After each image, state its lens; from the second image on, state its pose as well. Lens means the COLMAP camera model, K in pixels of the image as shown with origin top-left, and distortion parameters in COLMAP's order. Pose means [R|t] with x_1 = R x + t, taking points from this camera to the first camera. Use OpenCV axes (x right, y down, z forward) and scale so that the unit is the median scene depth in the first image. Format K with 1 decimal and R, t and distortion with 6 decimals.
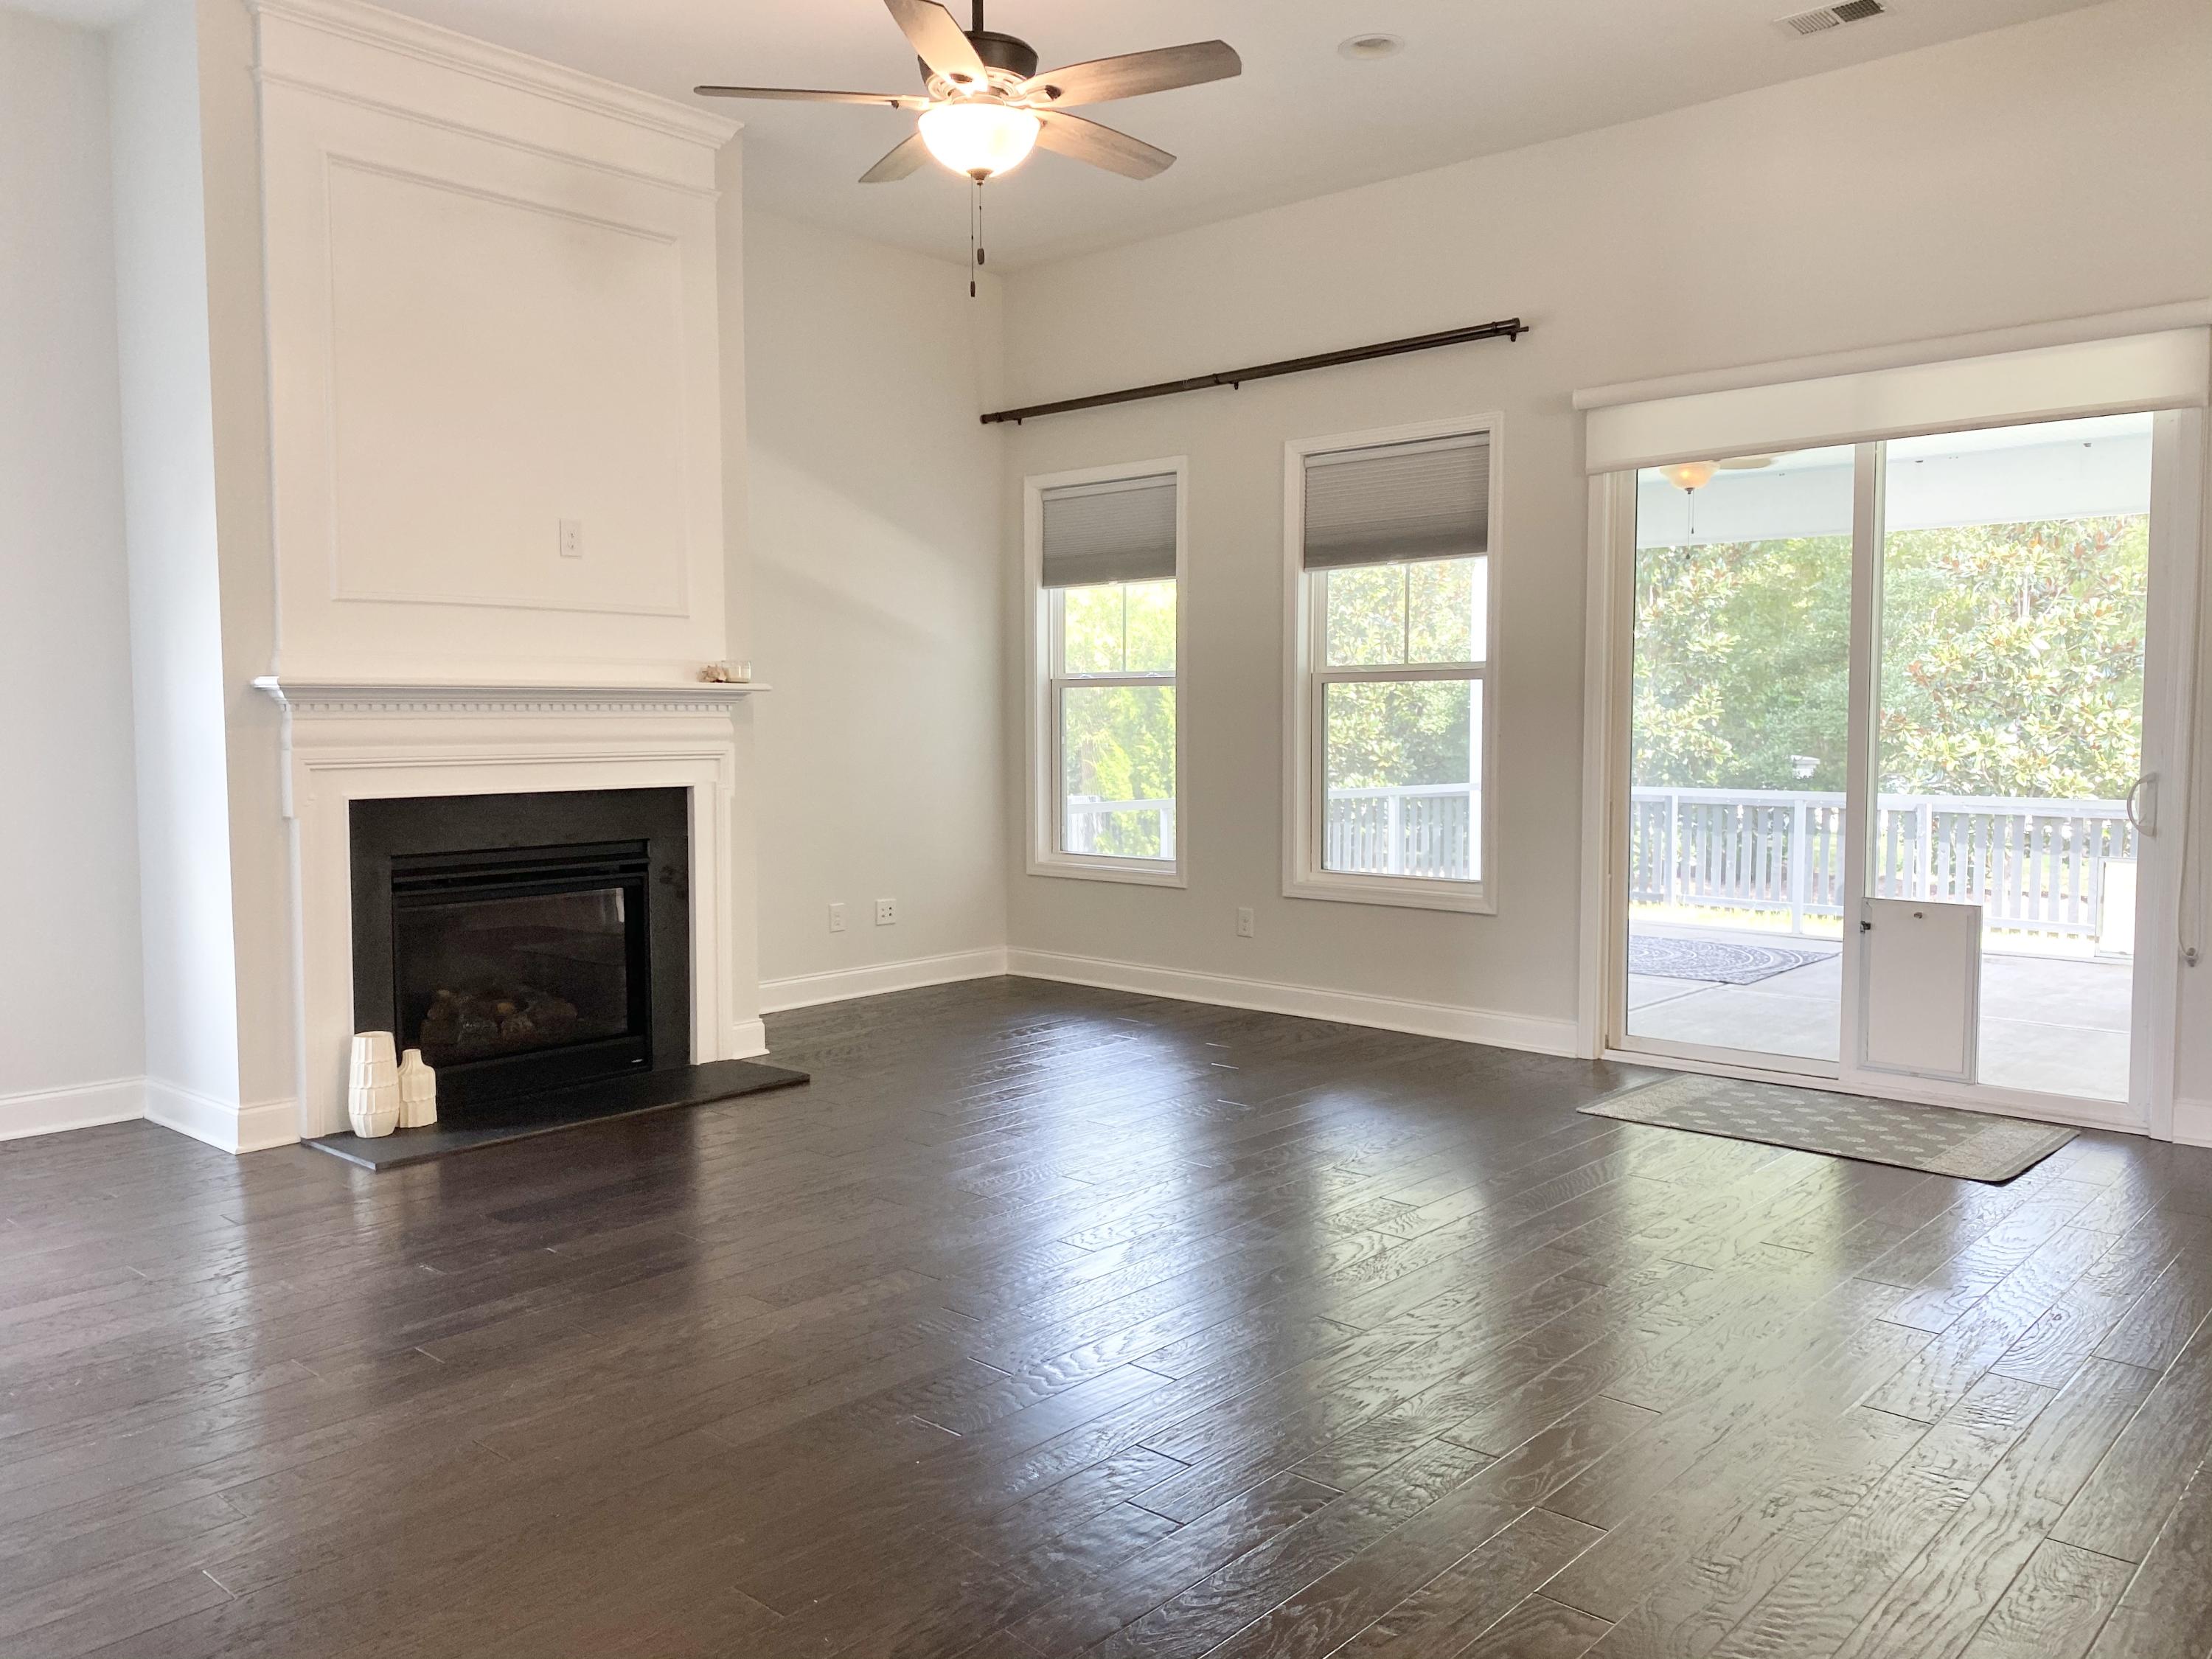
lens RADIAL K [[1707.6, 0, 1105.3], [0, 1707.6, 825.5], [0, 0, 1]] dist [0.029181, -0.030297]
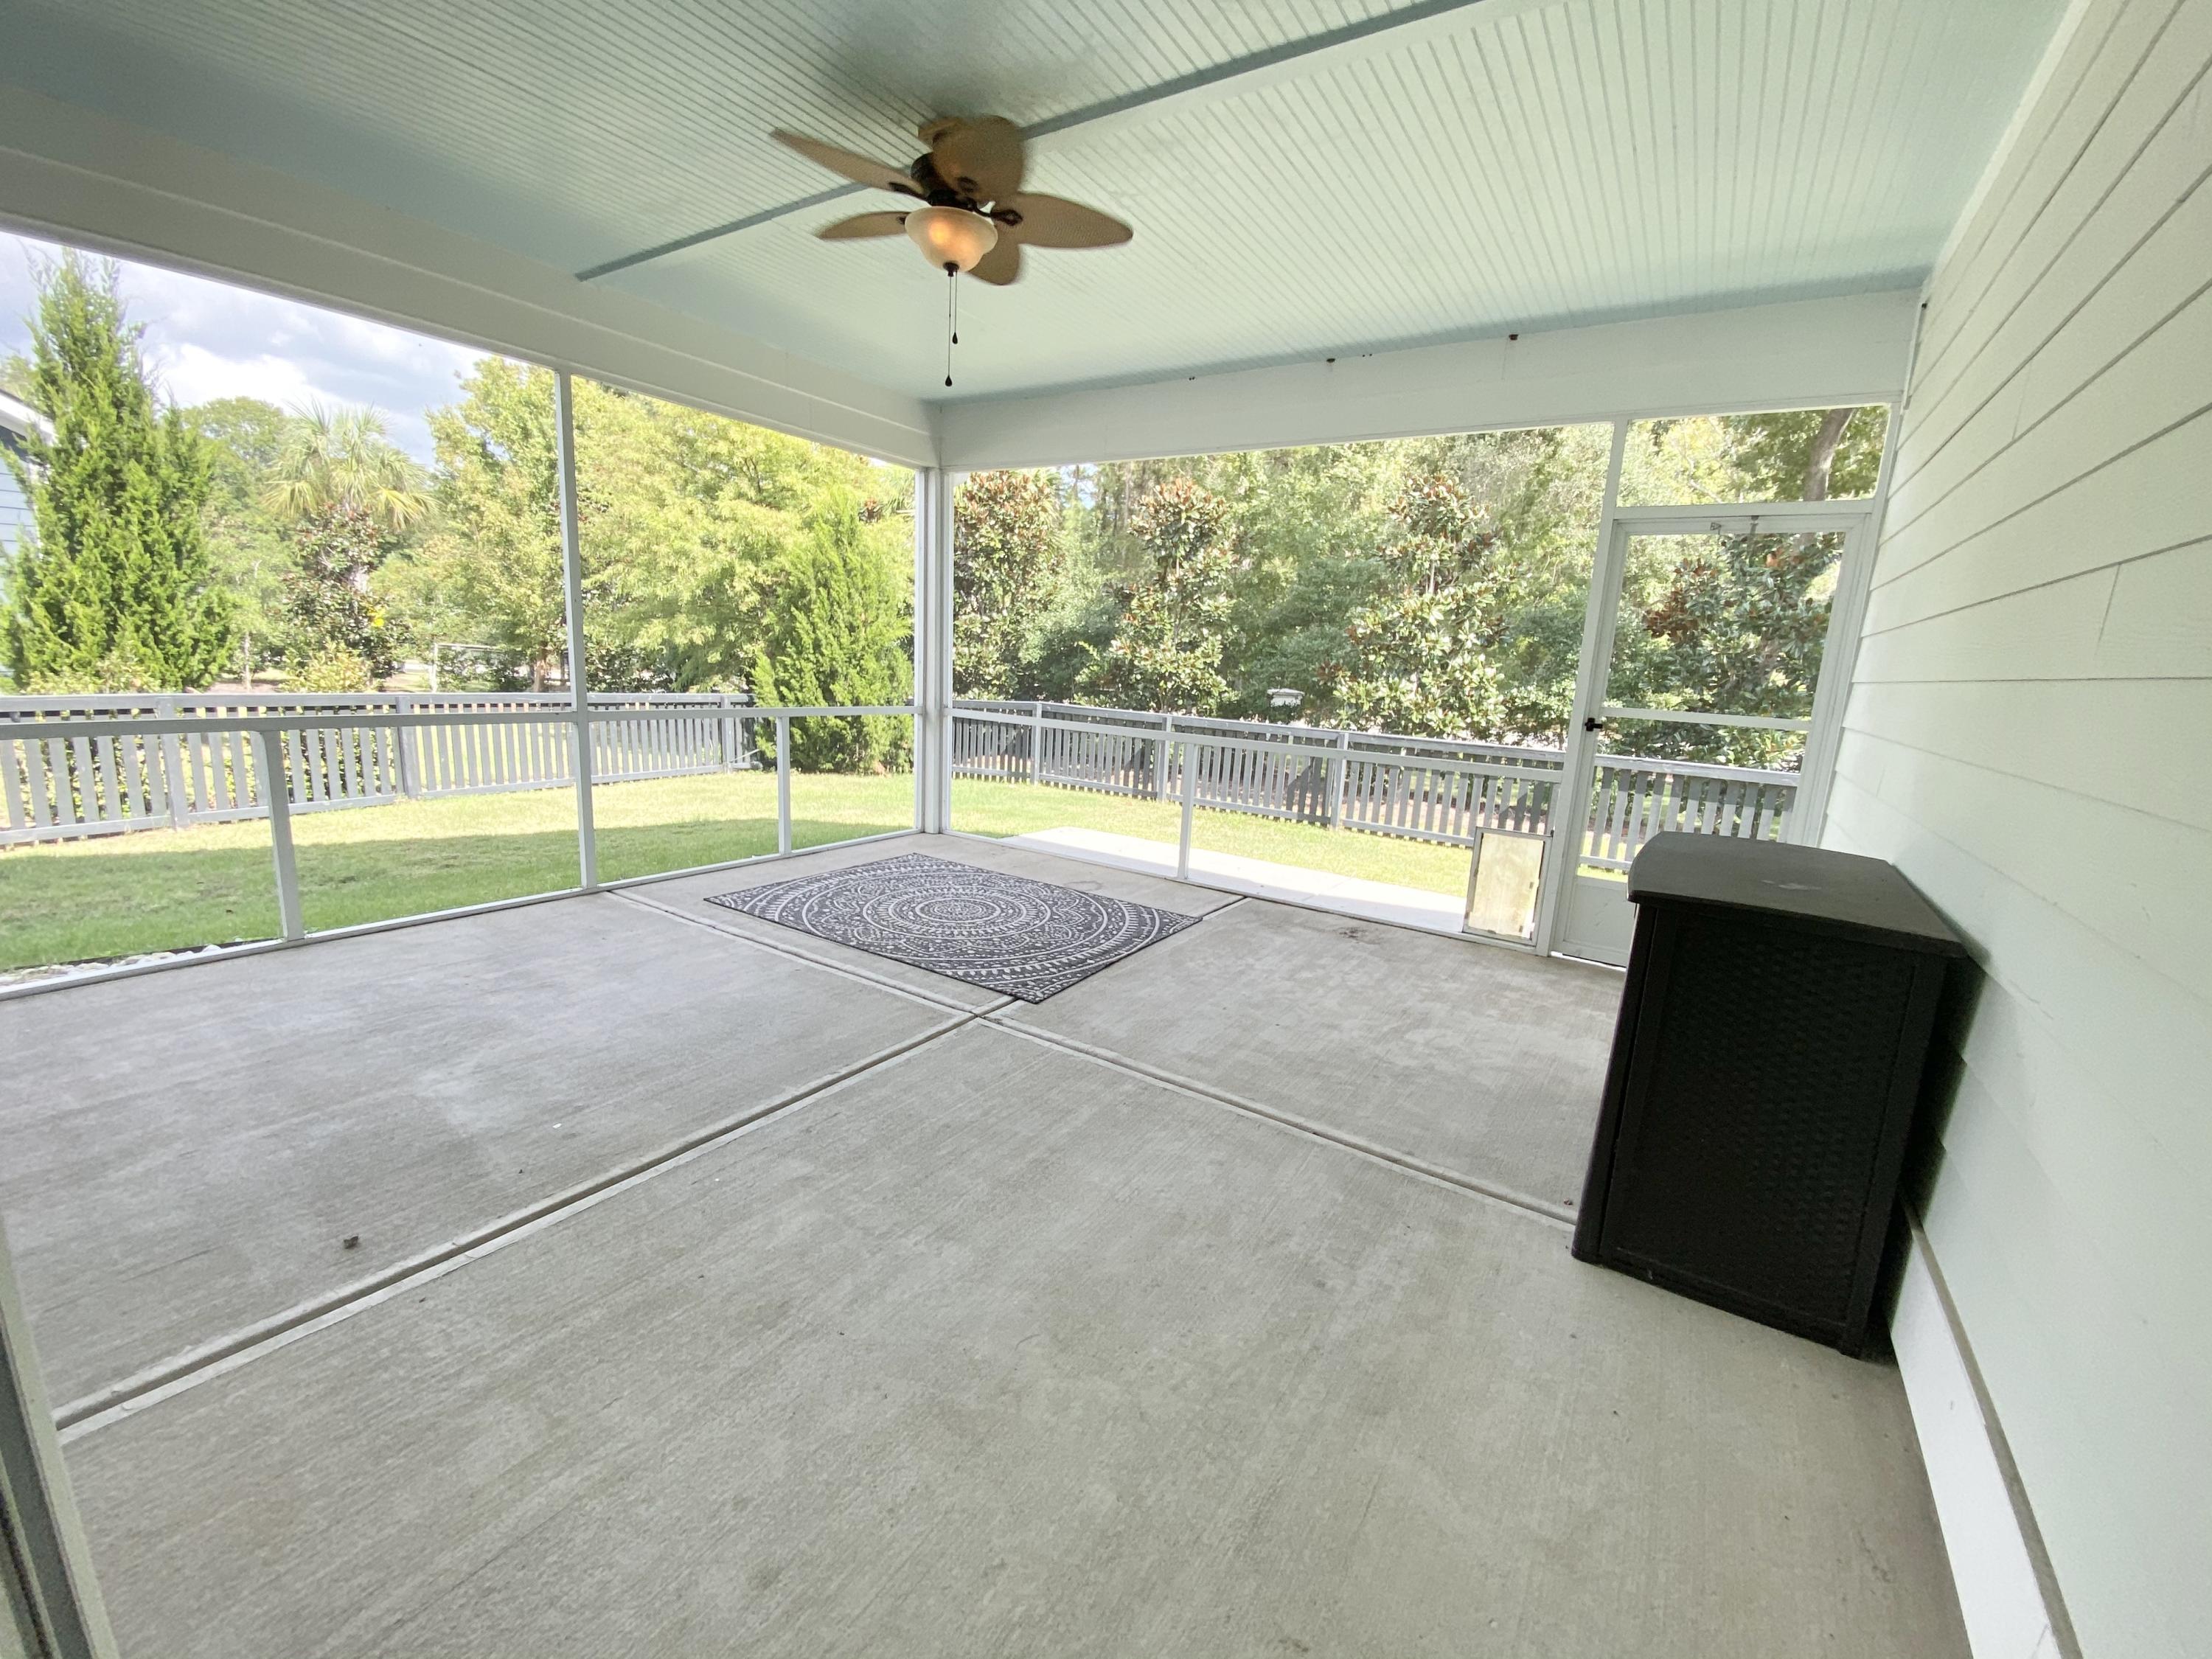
lens RADIAL K [[902.6, 0, 1103.9], [0, 902.6, 833.8], [0, 0, 1]] dist [0.015462, -0.017515]
pose [[0.987161, 0.022830, 0.158086, 0.478836], [-0.043803, 0.990483, 0.130483, -0.048801], [-0.153603, -0.135732, 0.978766, 0.871128]]
